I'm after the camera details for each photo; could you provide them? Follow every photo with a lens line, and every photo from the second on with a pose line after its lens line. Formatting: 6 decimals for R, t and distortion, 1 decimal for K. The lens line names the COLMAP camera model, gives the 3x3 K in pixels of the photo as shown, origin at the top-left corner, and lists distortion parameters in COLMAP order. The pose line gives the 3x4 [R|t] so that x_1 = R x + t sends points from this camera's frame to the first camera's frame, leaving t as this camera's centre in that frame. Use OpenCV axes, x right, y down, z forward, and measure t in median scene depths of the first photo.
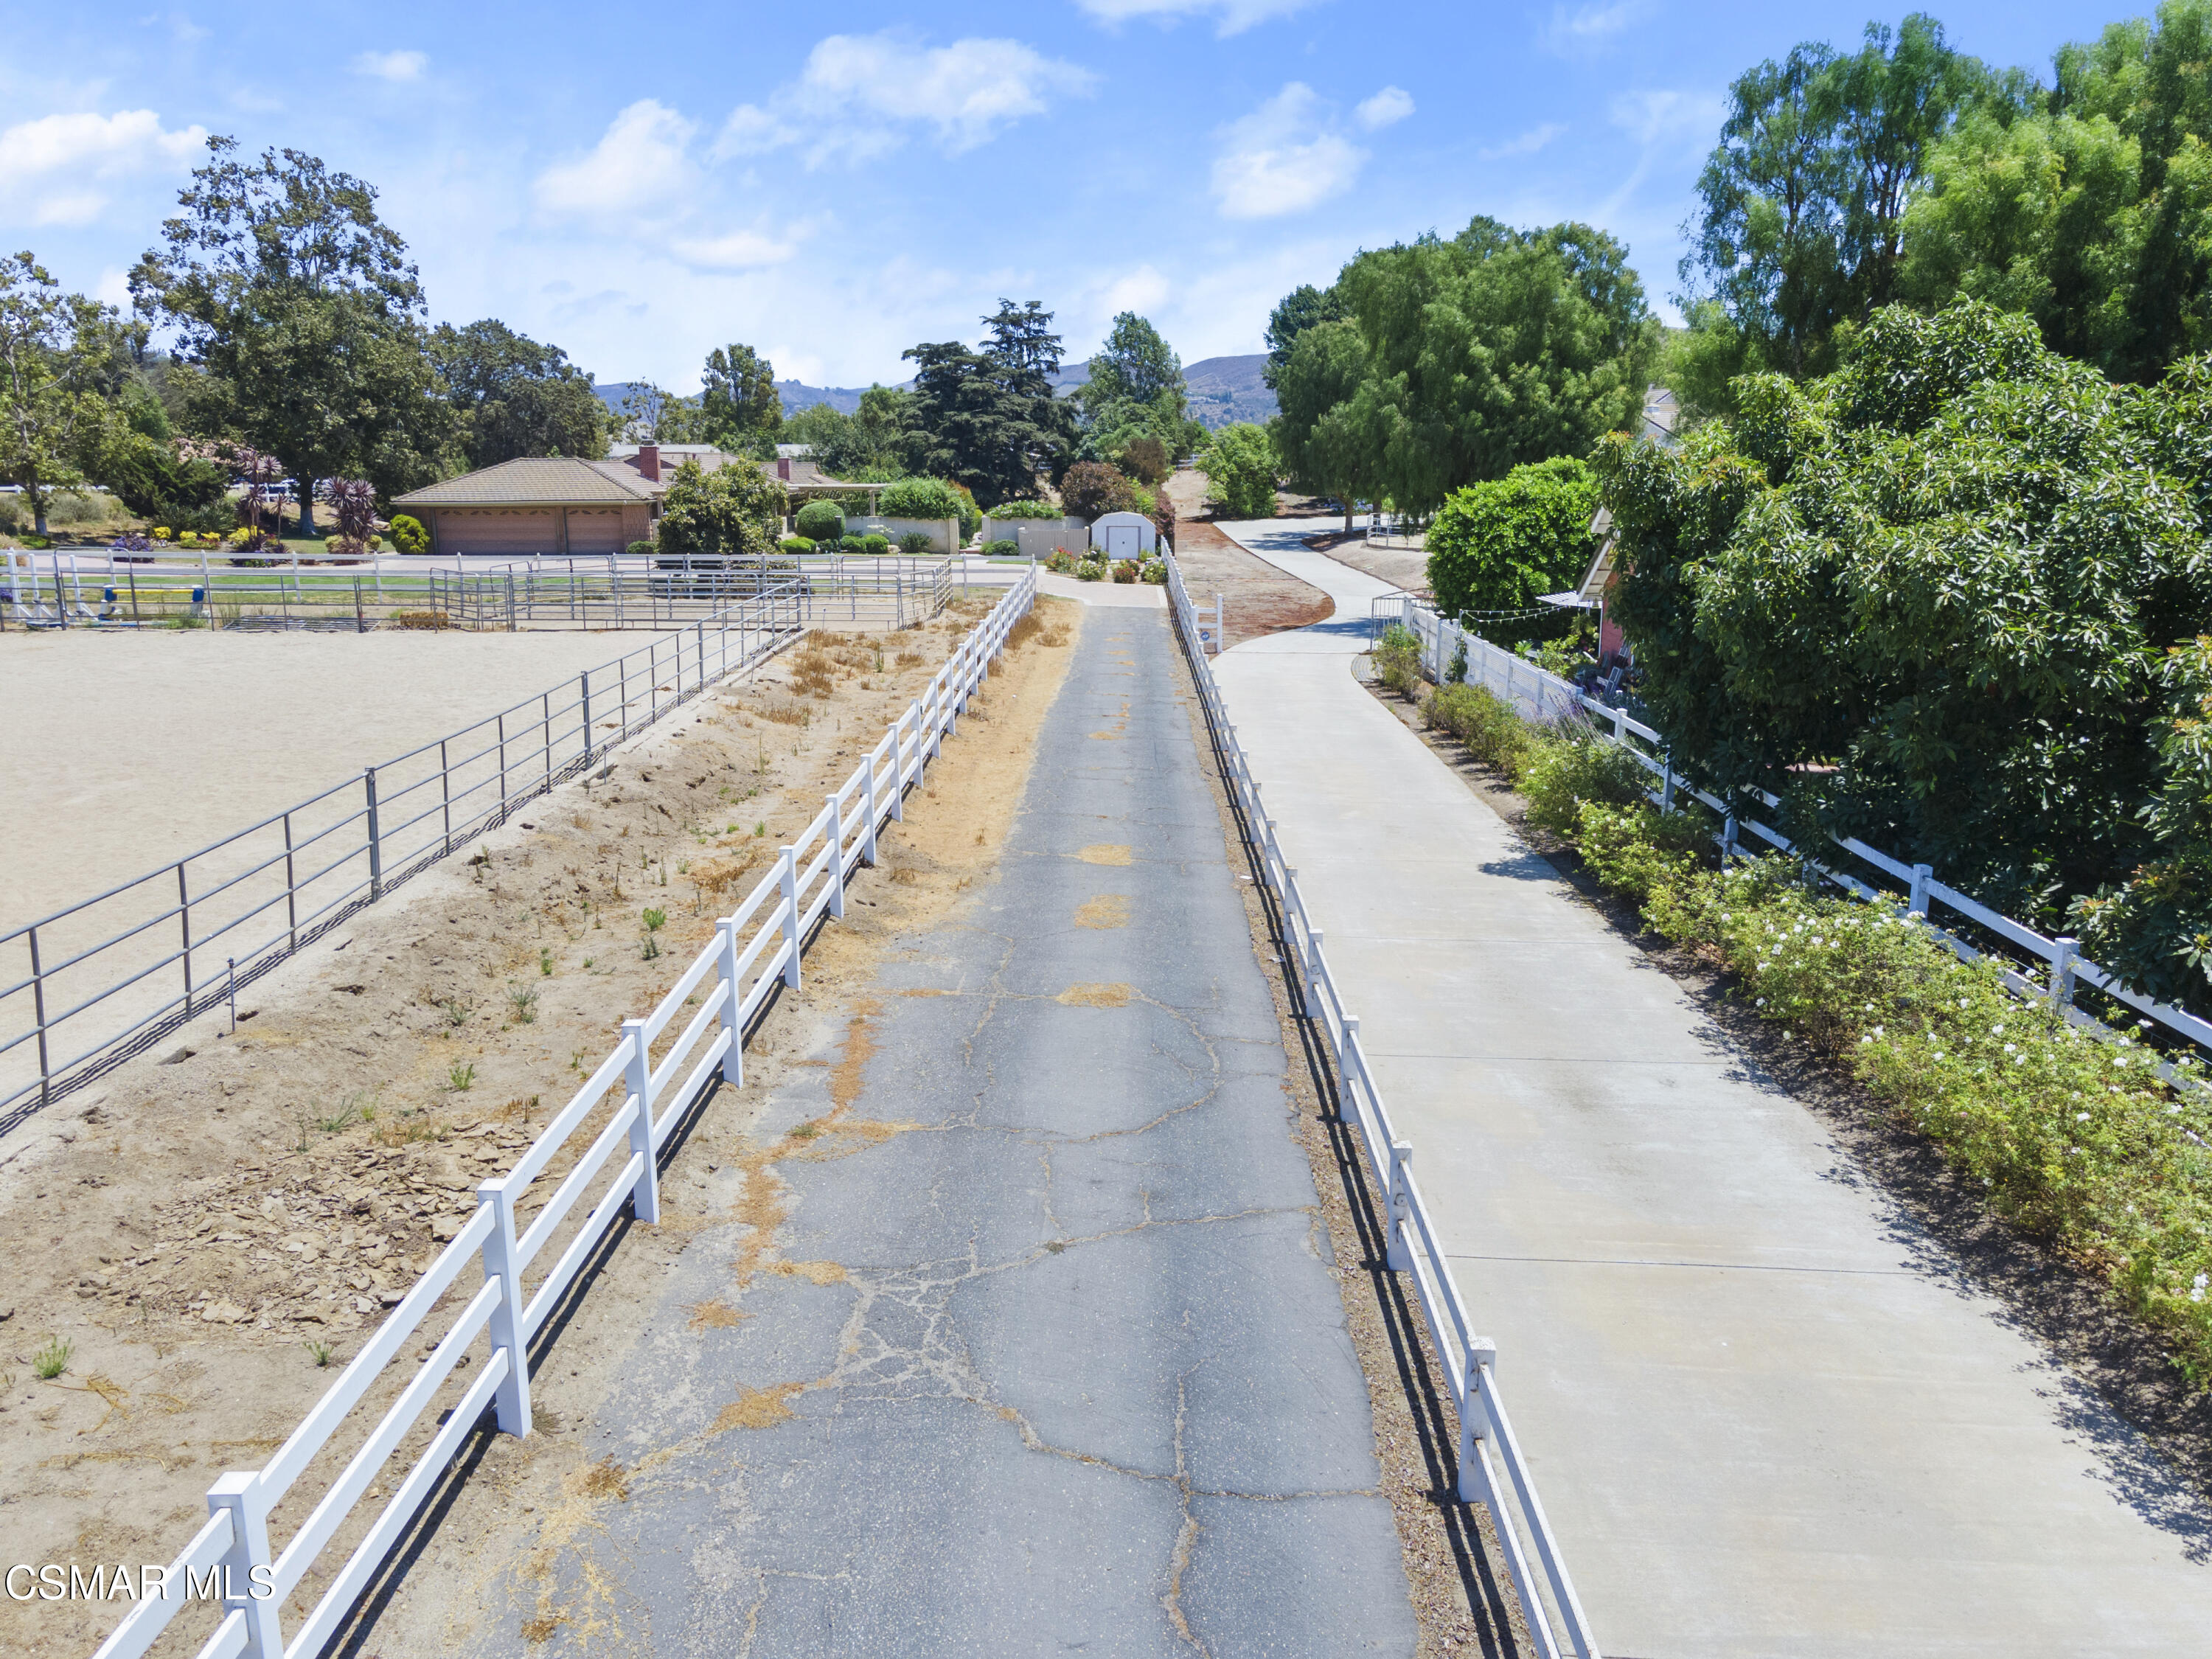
lens RADIAL K [[1634.9, 0, 1108.1], [0, 1634.9, 825.7], [0, 0, 1]] dist [0.024304, 0.003794]
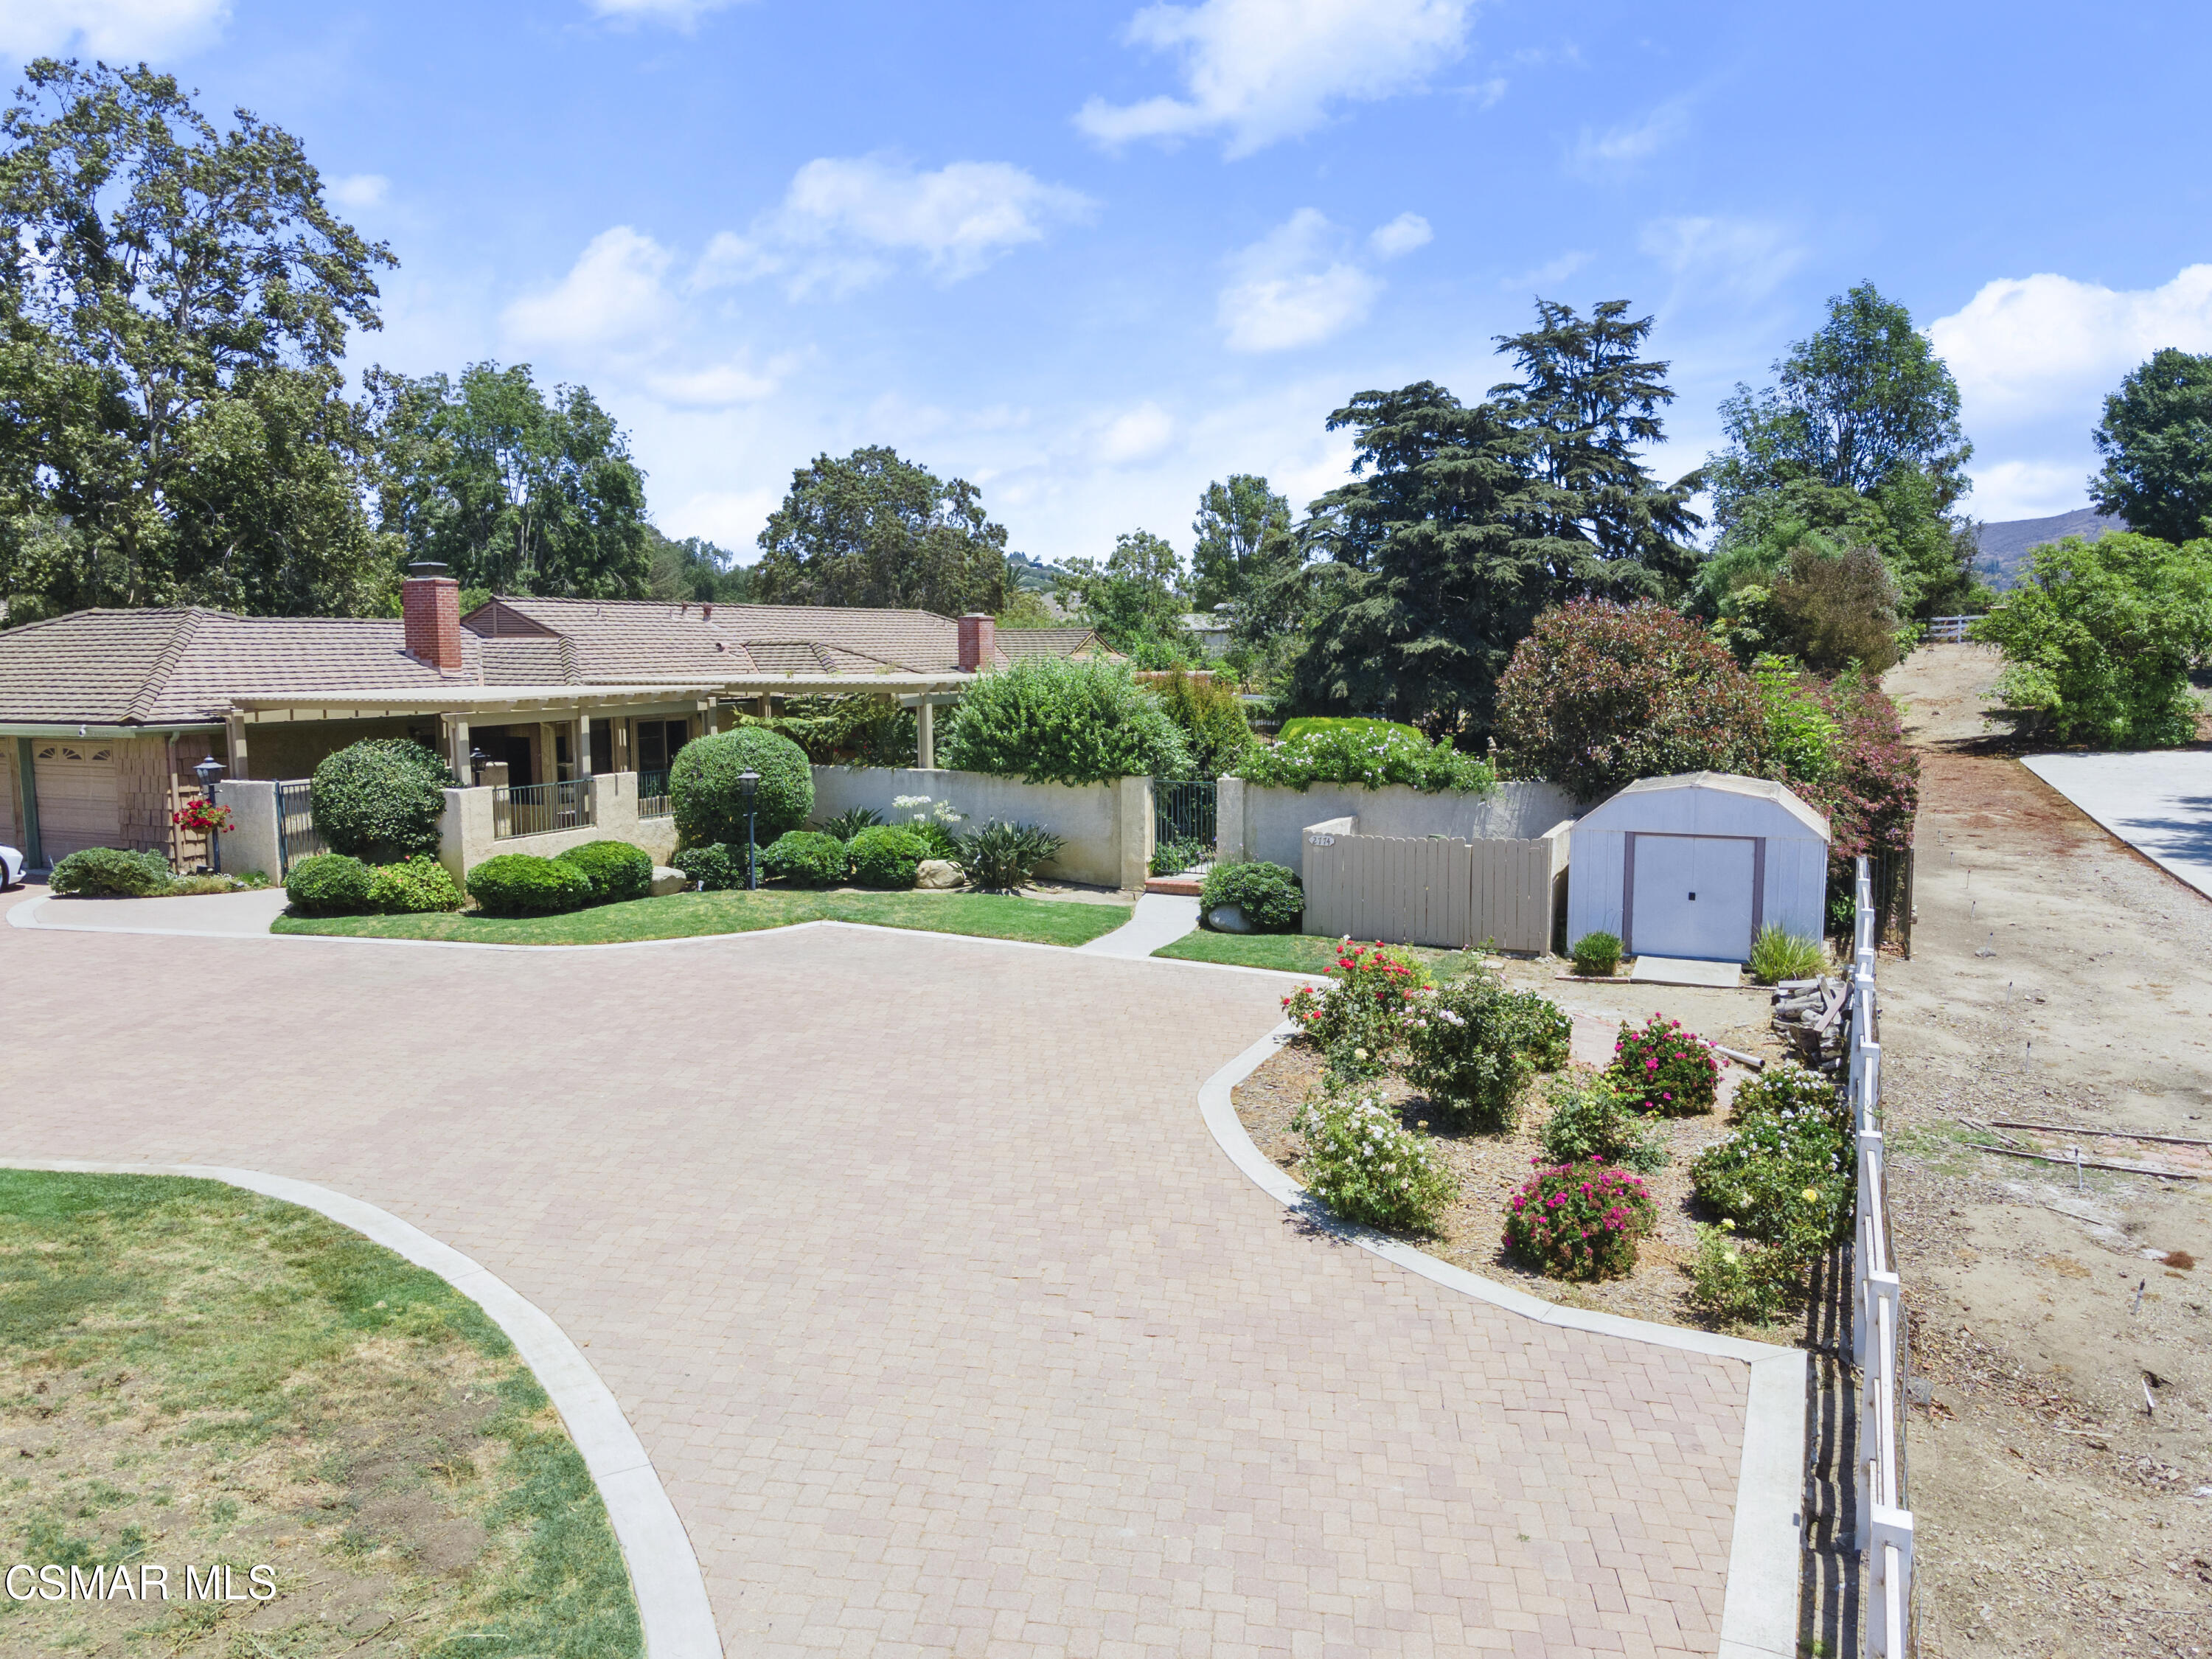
lens RADIAL K [[1634.9, 0, 1111.2], [0, 1634.9, 822.1], [0, 0, 1]] dist [0.024304, 0.003794]
pose [[0.914040, 0.037126, -0.403921, 0.022353], [-0.081089, 0.992426, -0.092279, -0.112547], [0.397436, 0.117100, 0.910128, 0.531067]]
